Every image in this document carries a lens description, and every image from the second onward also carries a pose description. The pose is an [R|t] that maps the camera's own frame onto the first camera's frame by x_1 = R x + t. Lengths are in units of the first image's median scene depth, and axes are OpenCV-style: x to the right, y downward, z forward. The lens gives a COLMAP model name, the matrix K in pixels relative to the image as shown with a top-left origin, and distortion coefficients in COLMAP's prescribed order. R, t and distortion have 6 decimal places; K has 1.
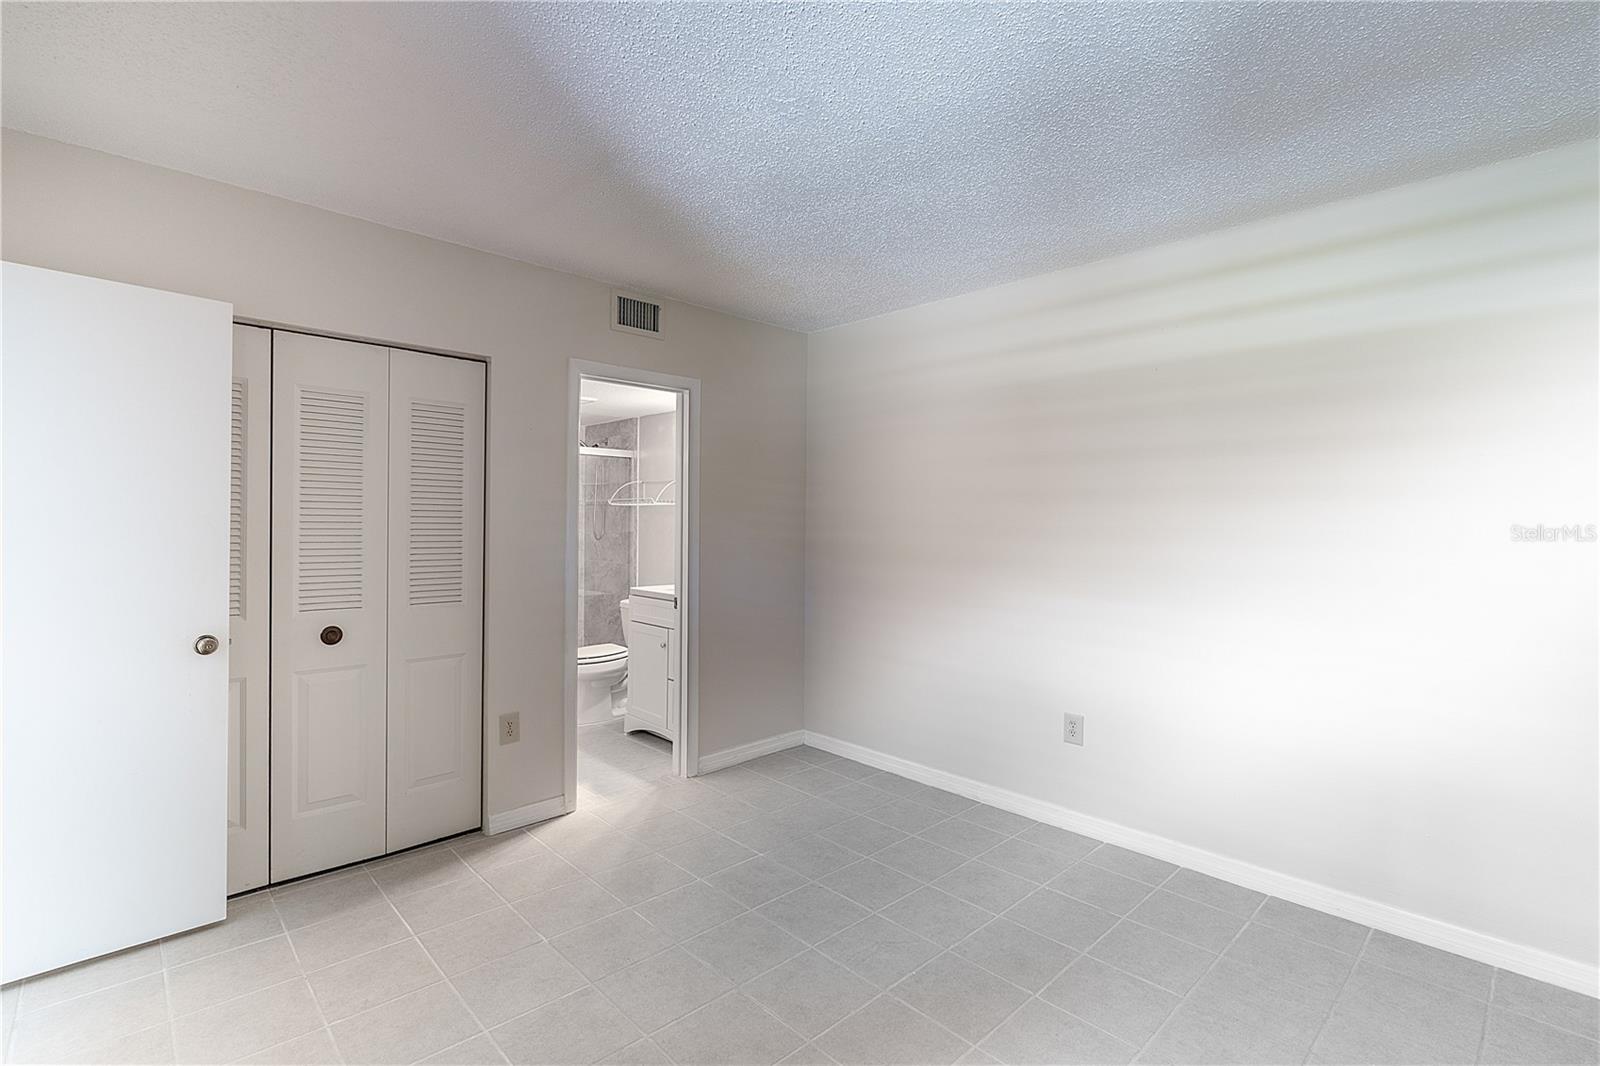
lens RADIAL K [[733.1, 0, 794.1], [0, 733.1, 529.6], [0, 0, 1]] dist [0.000113, 0.000581]
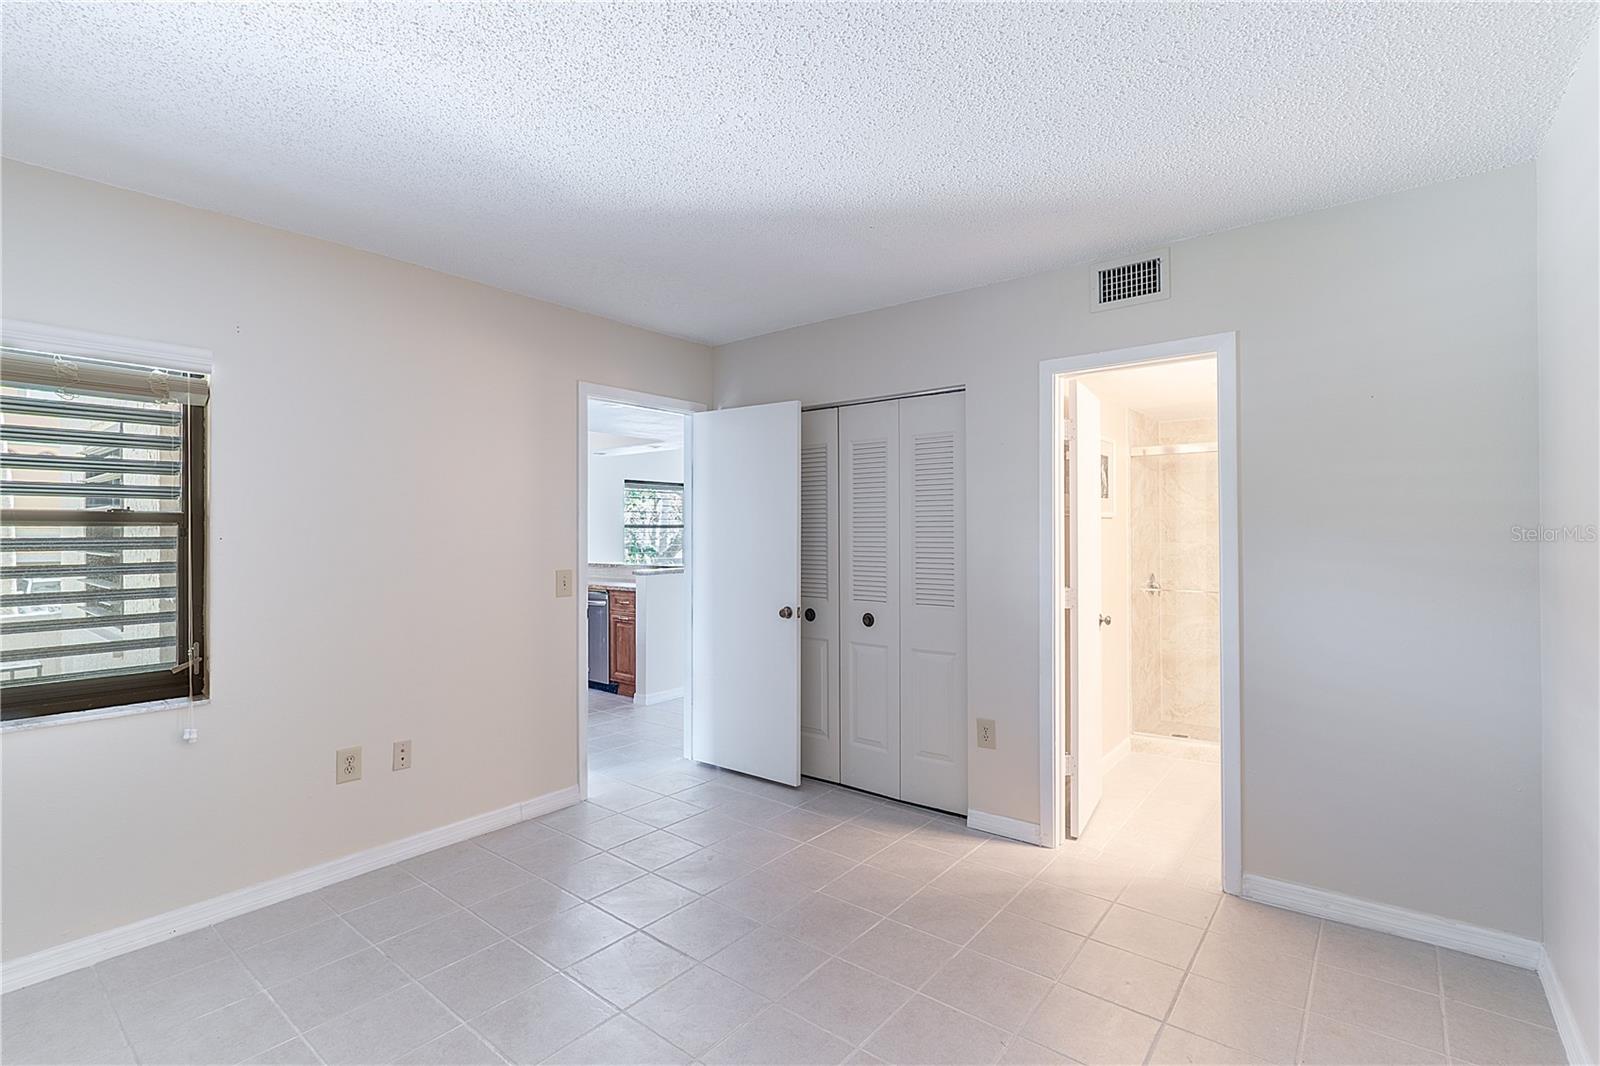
lens RADIAL K [[733.1, 0, 794.1], [0, 733.1, 529.6], [0, 0, 1]] dist [0.000113, 0.000581]
pose [[0.144670, -0.011340, -0.989415, 0.631007], [-0.001713, 0.999930, -0.011711, -0.007053], [0.989478, 0.003390, 0.144640, 0.598390]]
